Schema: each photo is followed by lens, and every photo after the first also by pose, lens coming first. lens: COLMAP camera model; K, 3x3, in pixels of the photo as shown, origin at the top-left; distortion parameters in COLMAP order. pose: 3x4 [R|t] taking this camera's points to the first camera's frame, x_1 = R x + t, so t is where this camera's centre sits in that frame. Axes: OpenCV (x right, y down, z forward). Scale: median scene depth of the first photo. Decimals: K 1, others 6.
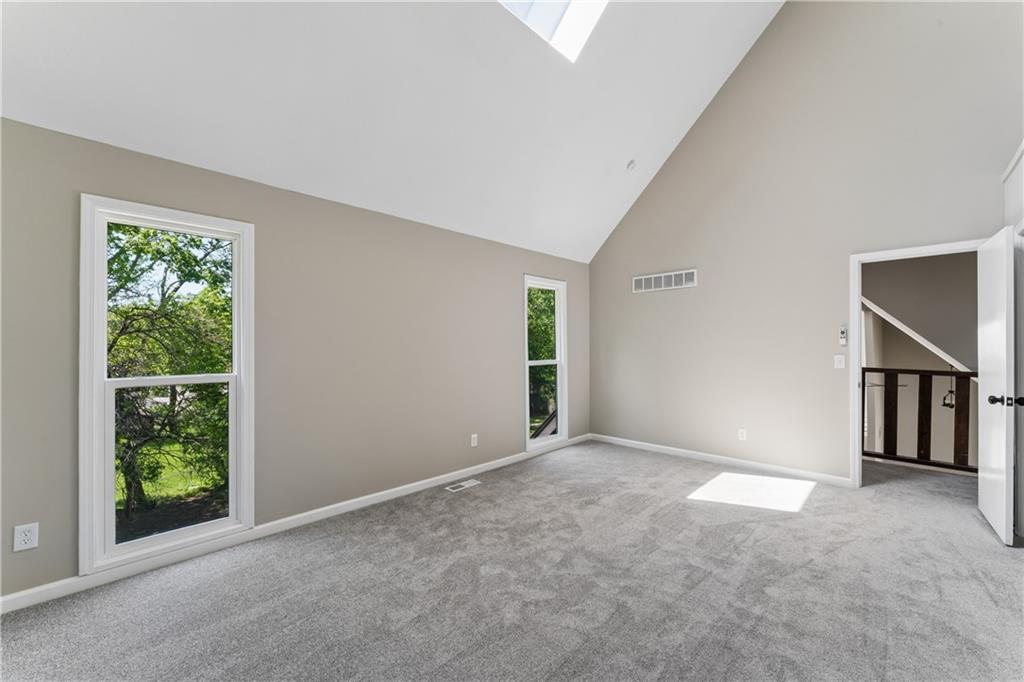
lens RADIAL K [[405.7, 0, 513.7], [0, 405.7, 345.7], [0, 0, 1]] dist [-0.005941, 0.000169]
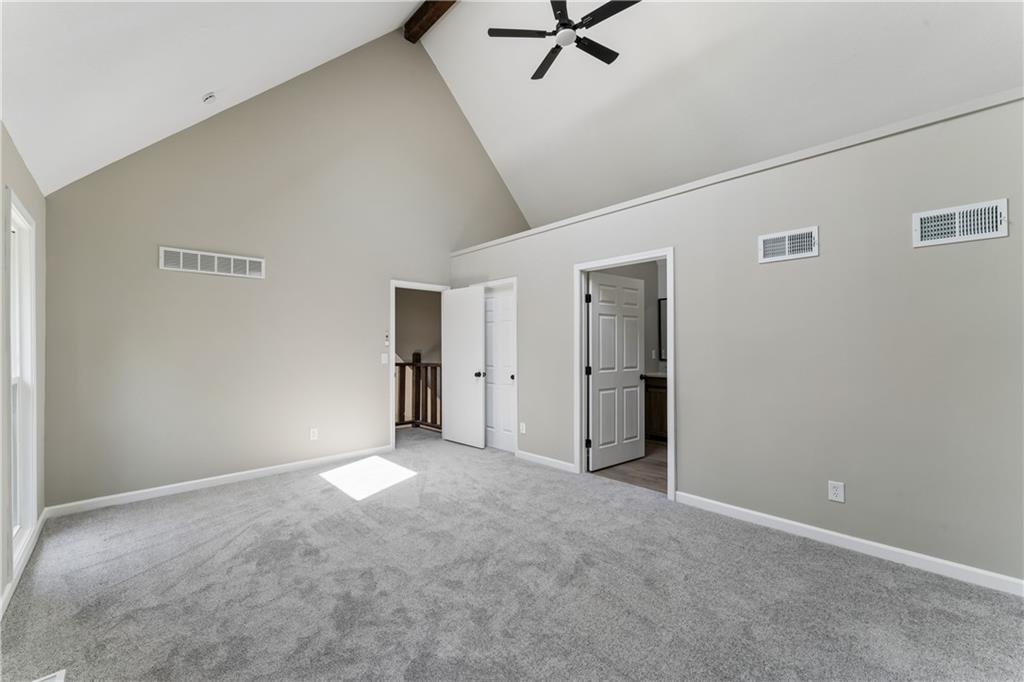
lens RADIAL K [[405.7, 0, 513.3], [0, 405.7, 342.2], [0, 0, 1]] dist [-0.005941, 0.000169]
pose [[0.040231, 0.009910, 0.999141, -0.531693], [0.000866, 0.999950, -0.009952, -0.000436], [-0.999190, 0.001265, 0.040220, 0.561798]]
